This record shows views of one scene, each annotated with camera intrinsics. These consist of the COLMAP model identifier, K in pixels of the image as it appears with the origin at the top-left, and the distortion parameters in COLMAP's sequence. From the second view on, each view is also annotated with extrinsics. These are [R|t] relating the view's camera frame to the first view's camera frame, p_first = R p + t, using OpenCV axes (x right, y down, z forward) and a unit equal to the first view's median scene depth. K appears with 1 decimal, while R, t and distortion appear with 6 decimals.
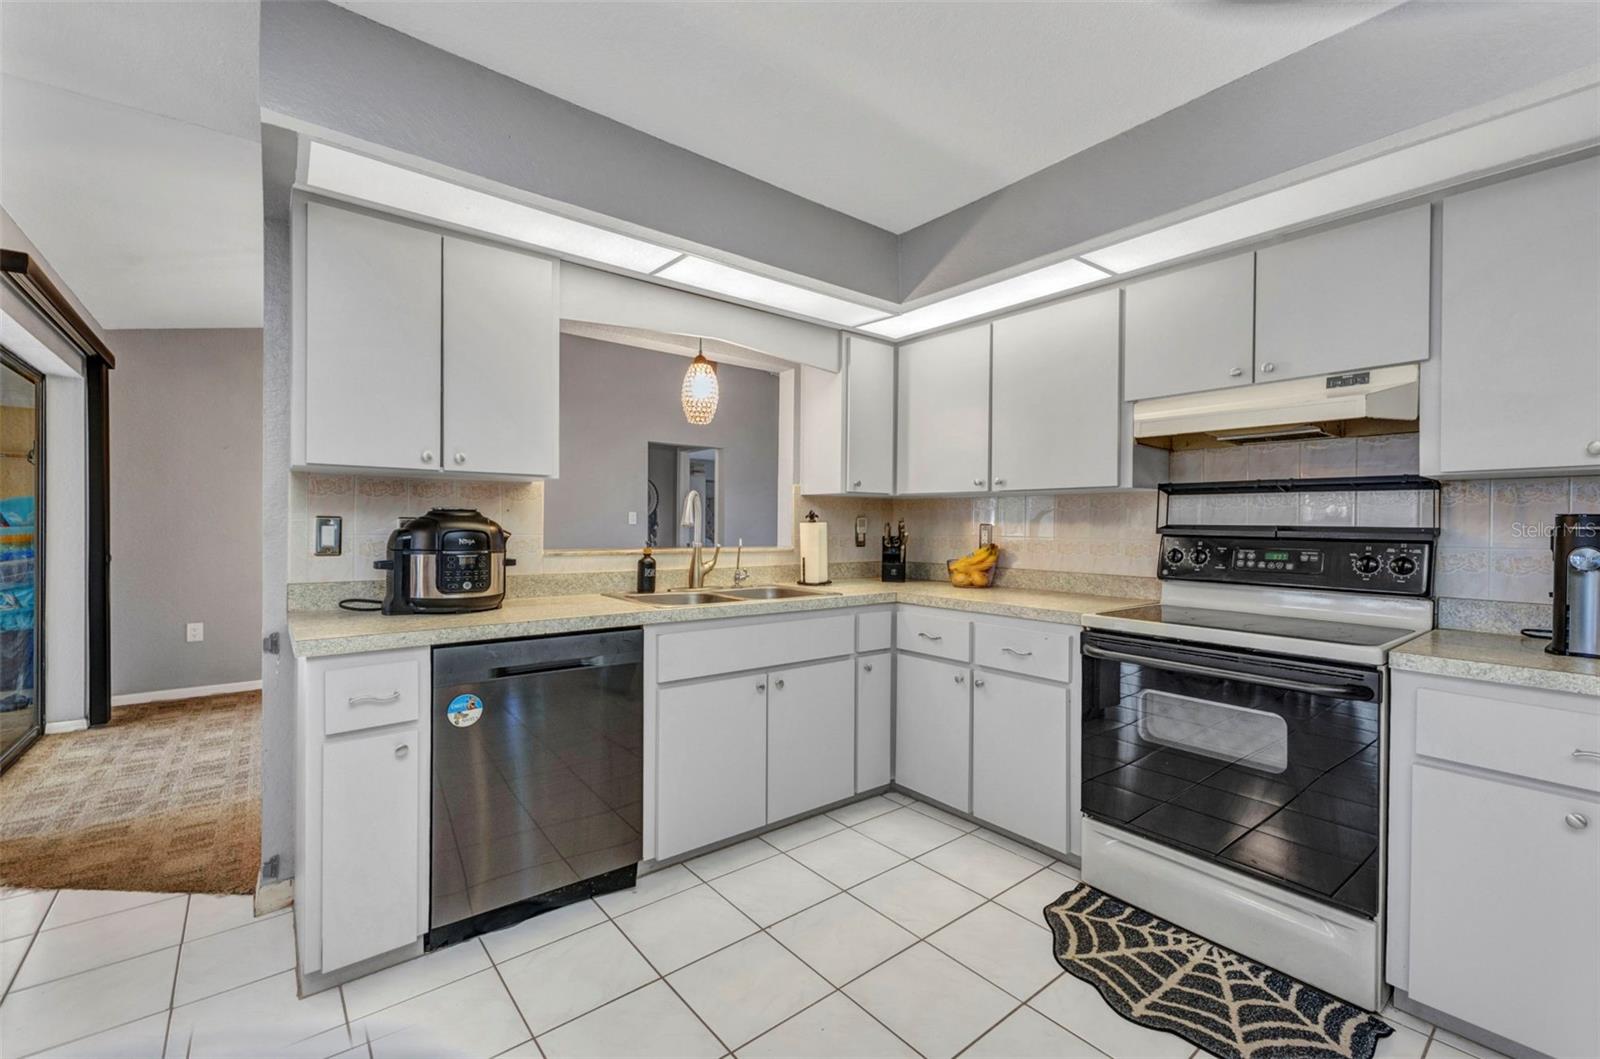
lens RADIAL K [[674.4, 0, 799.1], [0, 674.4, 532.1], [0, 0, 1]] dist [0.012248, -0.000325]
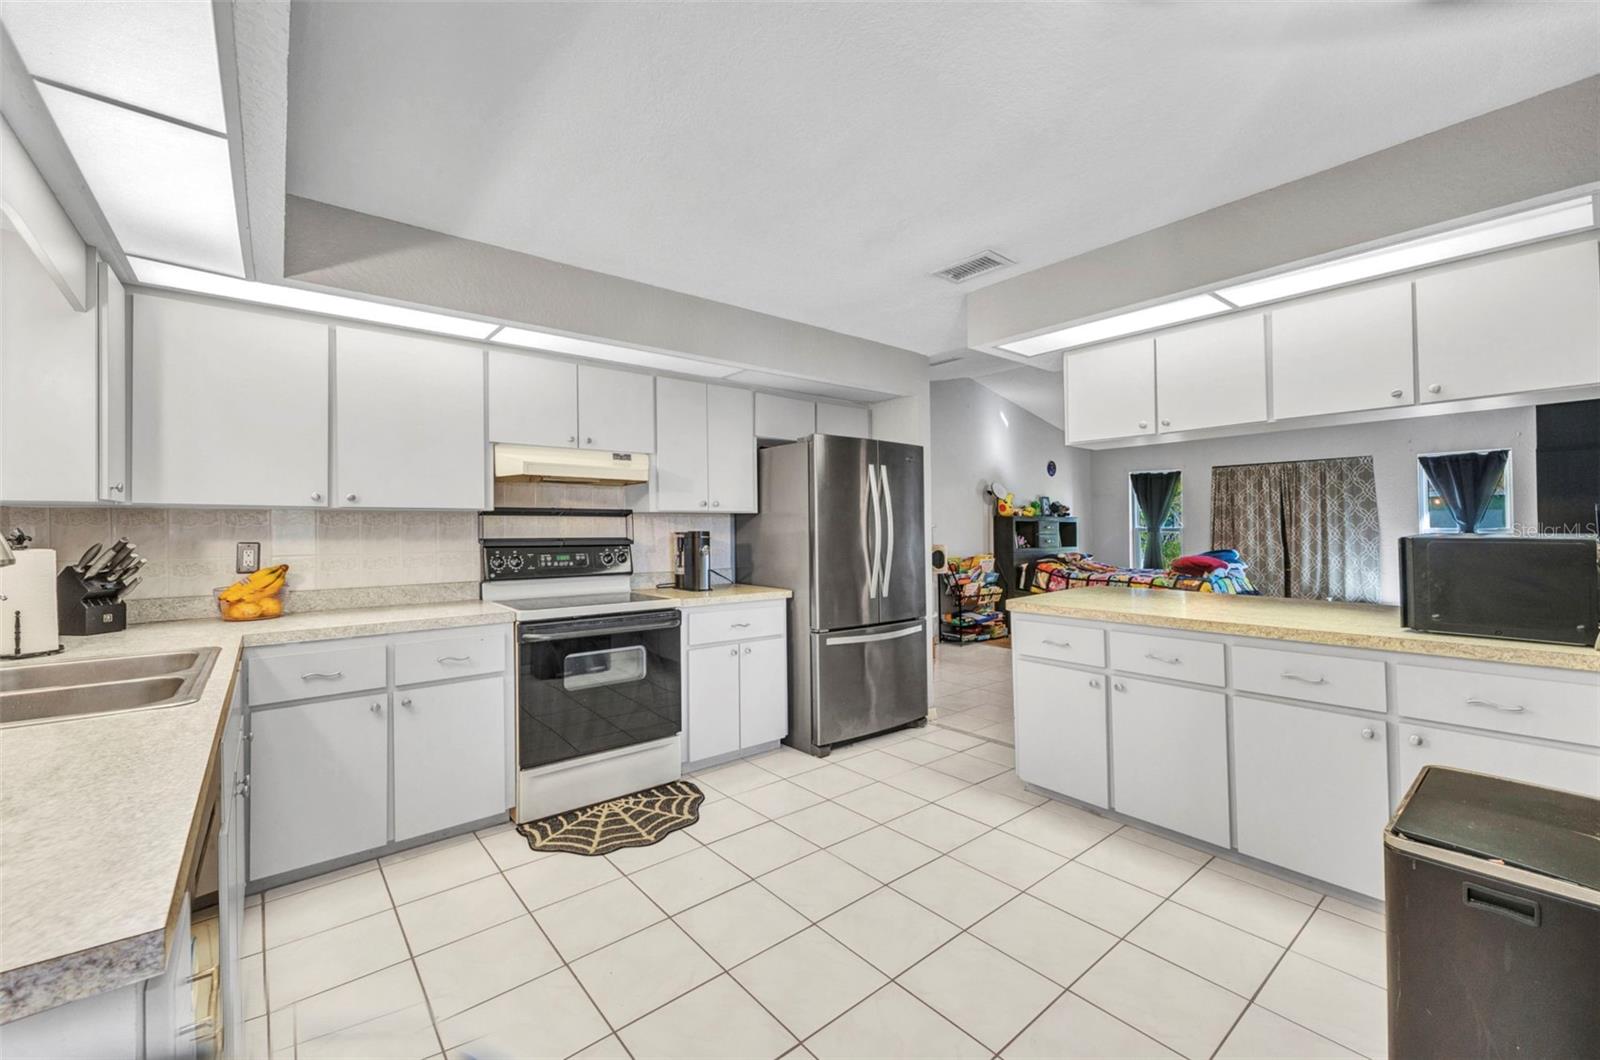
lens RADIAL K [[650.6, 0, 801.7], [0, 650.6, 519.9], [0, 0, 1]] dist [0.009337, 0.000477]
pose [[-0.021094, 0.003529, 0.999771, -0.767899], [0.016938, 0.999852, -0.003172, -0.035608], [-0.999634, 0.016867, -0.021151, 0.467112]]
